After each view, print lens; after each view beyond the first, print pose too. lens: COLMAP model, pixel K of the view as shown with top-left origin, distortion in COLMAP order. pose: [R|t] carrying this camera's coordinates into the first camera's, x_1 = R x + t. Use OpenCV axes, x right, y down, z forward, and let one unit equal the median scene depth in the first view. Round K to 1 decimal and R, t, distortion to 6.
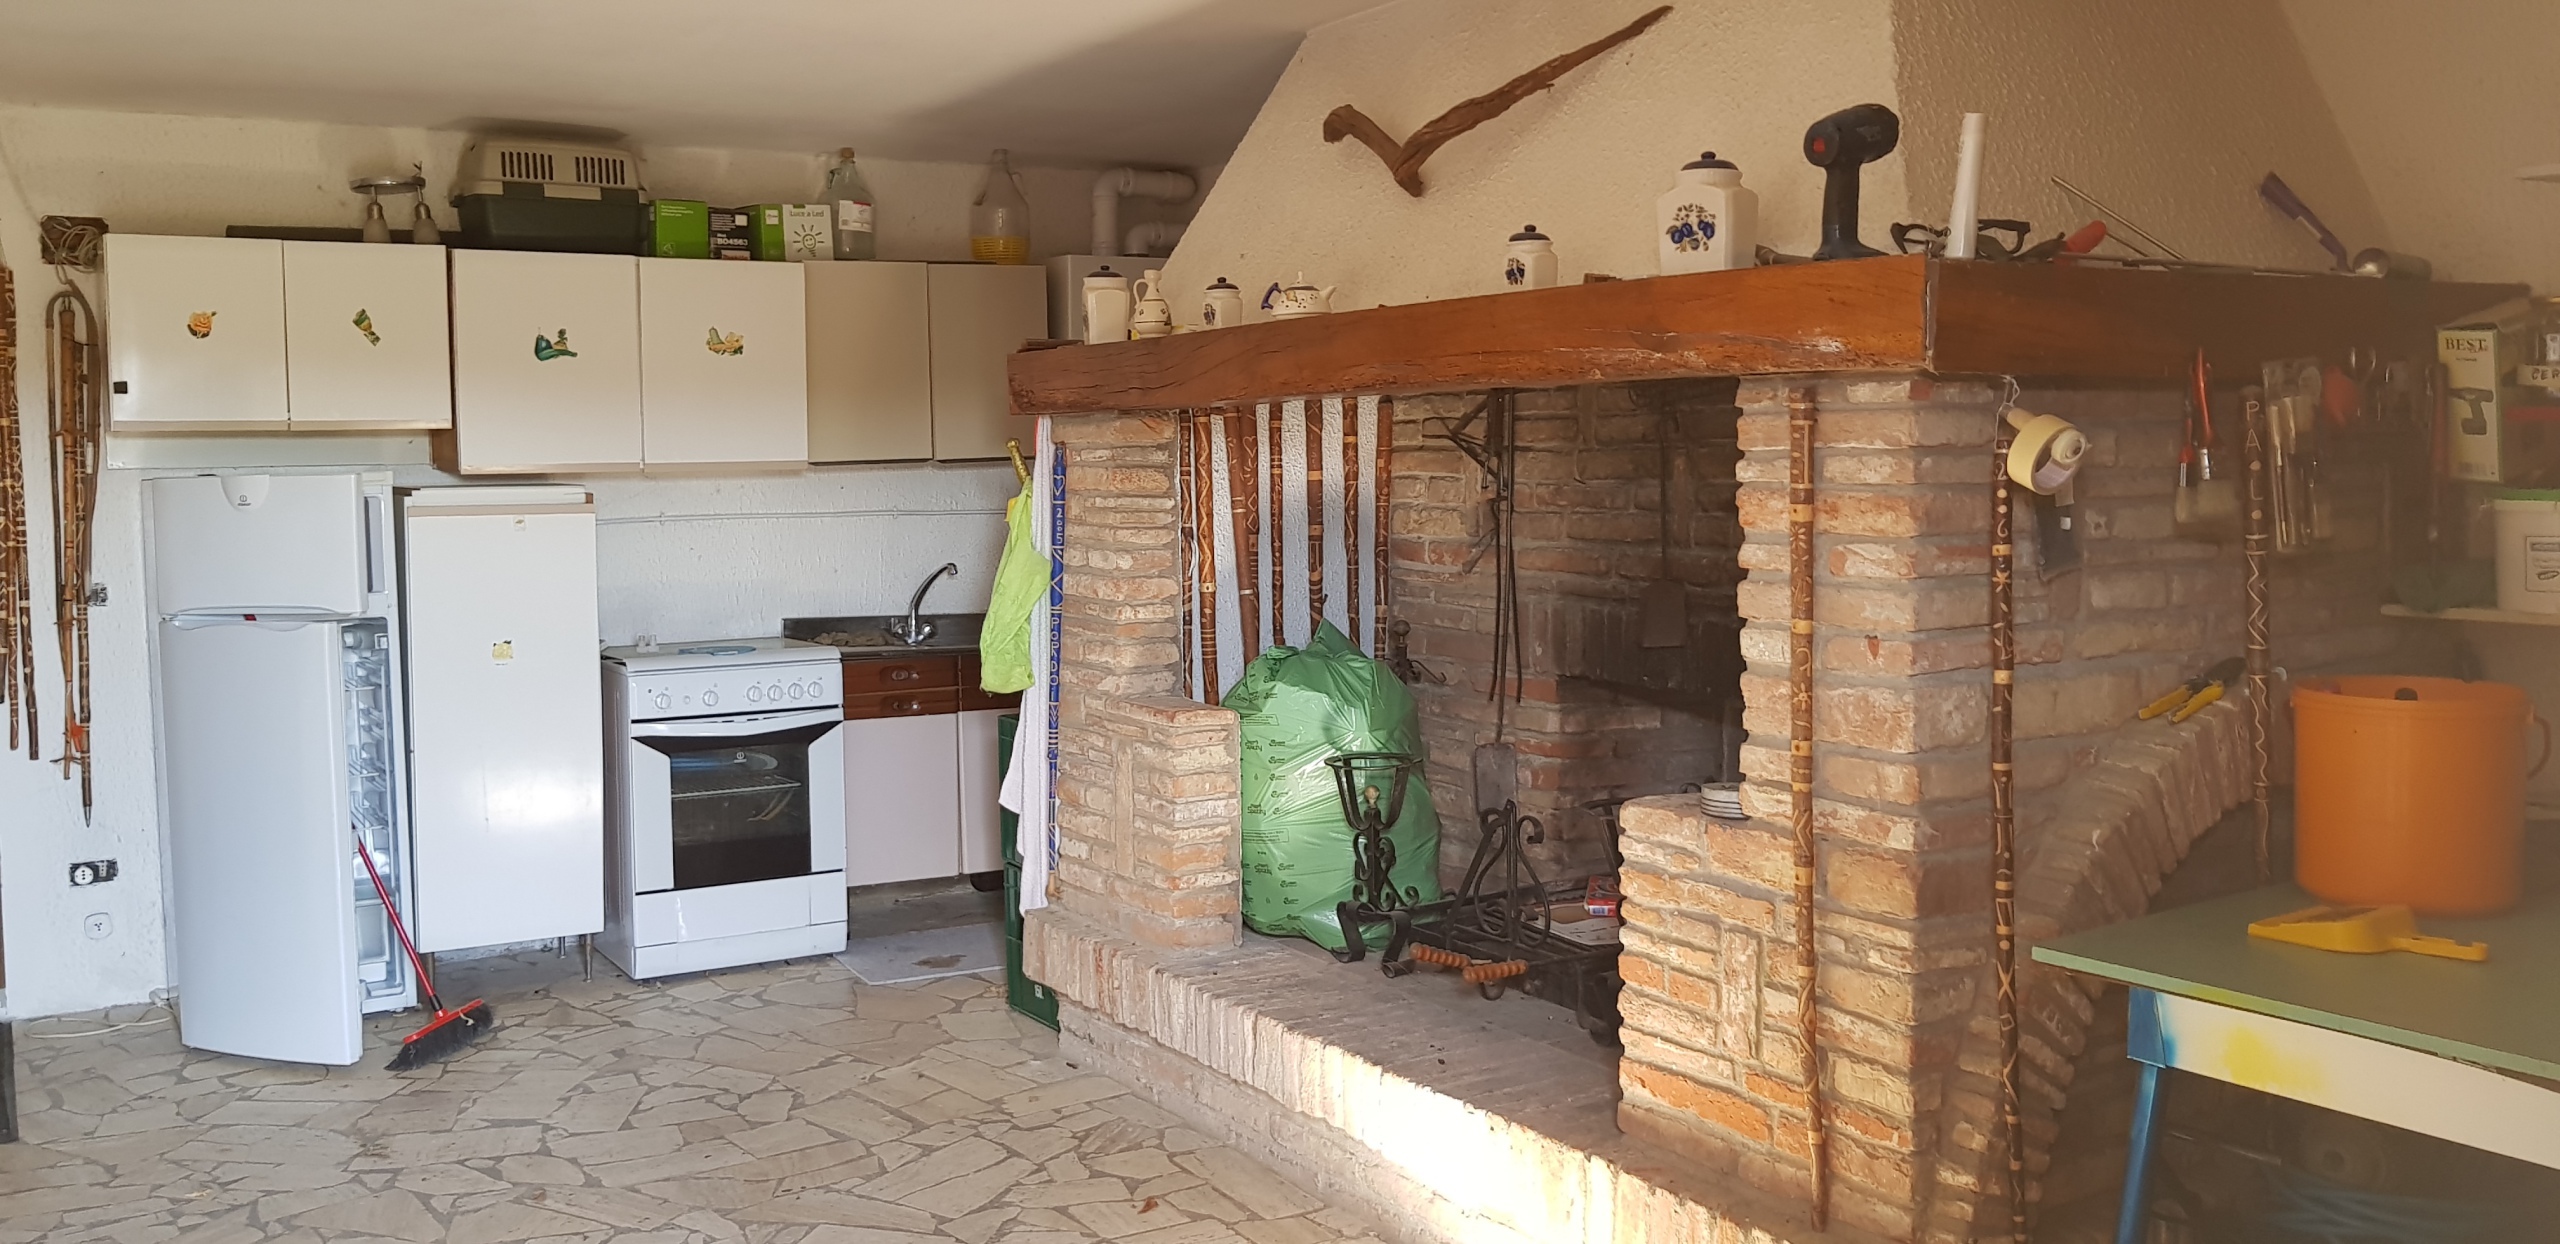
lens RADIAL K [[2130.1, 0, 1182.2], [0, 2130.1, 584.4], [0, 0, 1]] dist [0.000719, -0.005142]
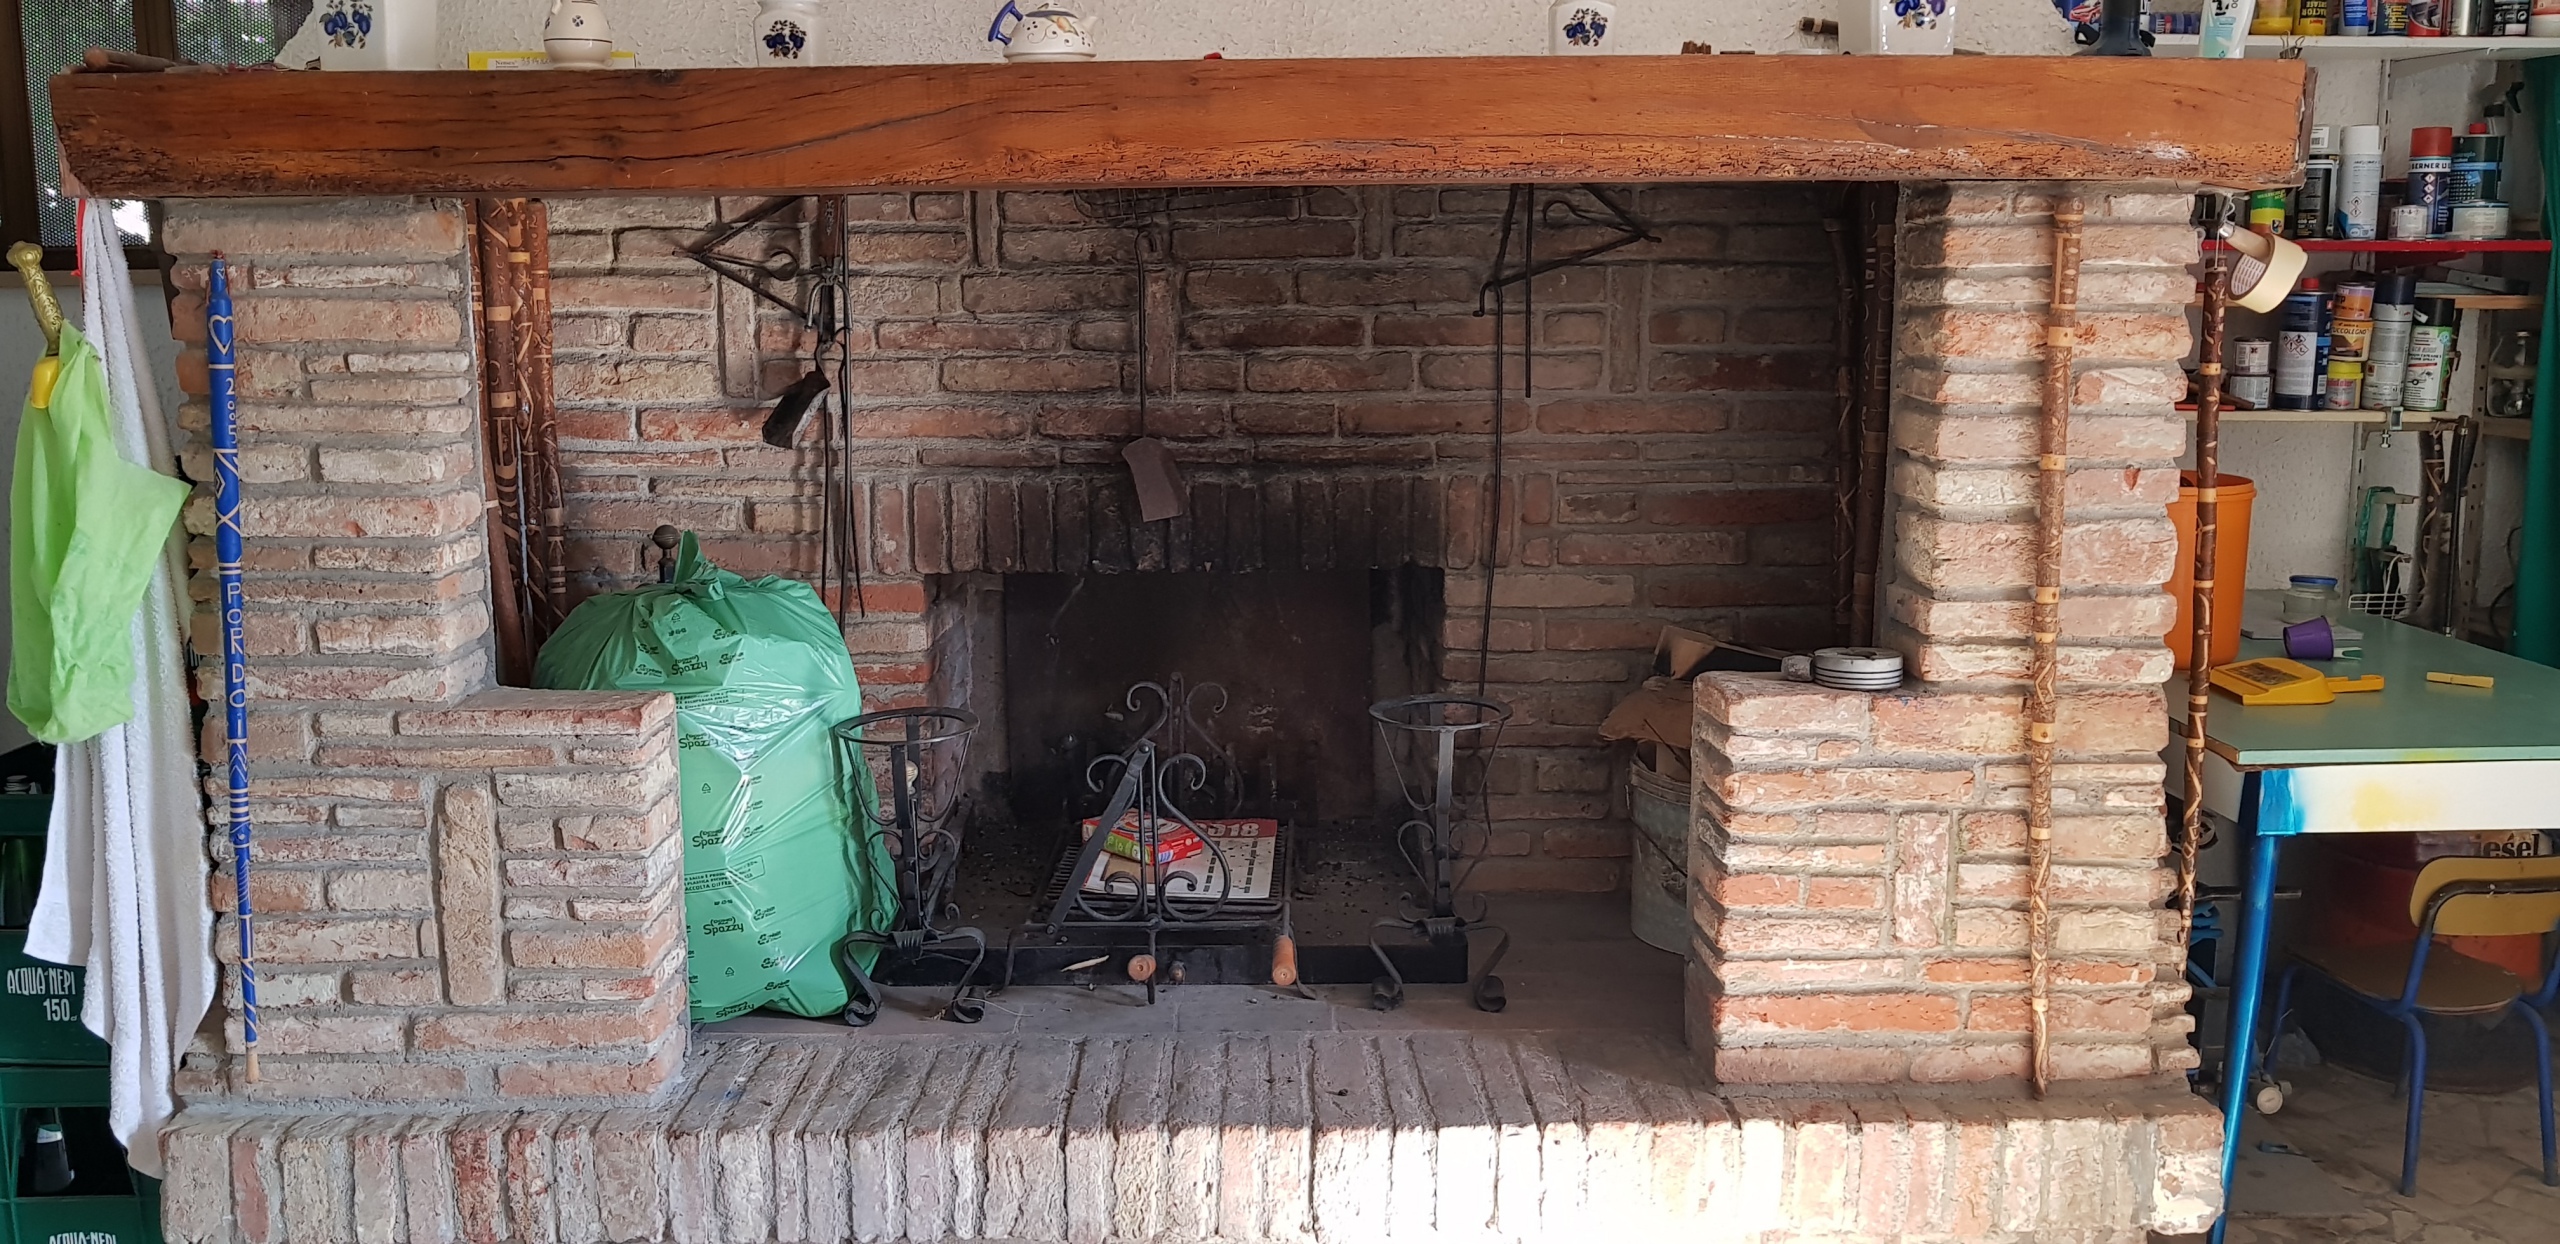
lens RADIAL K [[2036.4, 0, 1280.9], [0, 2036.4, 563.9], [0, 0, 1]] dist [-0.003457, -0.004609]
pose [[0.481202, -0.115468, 0.868972, -0.581553], [0.055960, 0.993311, 0.101002, -0.040283], [-0.874822, 0.000026, 0.484445, 0.800759]]
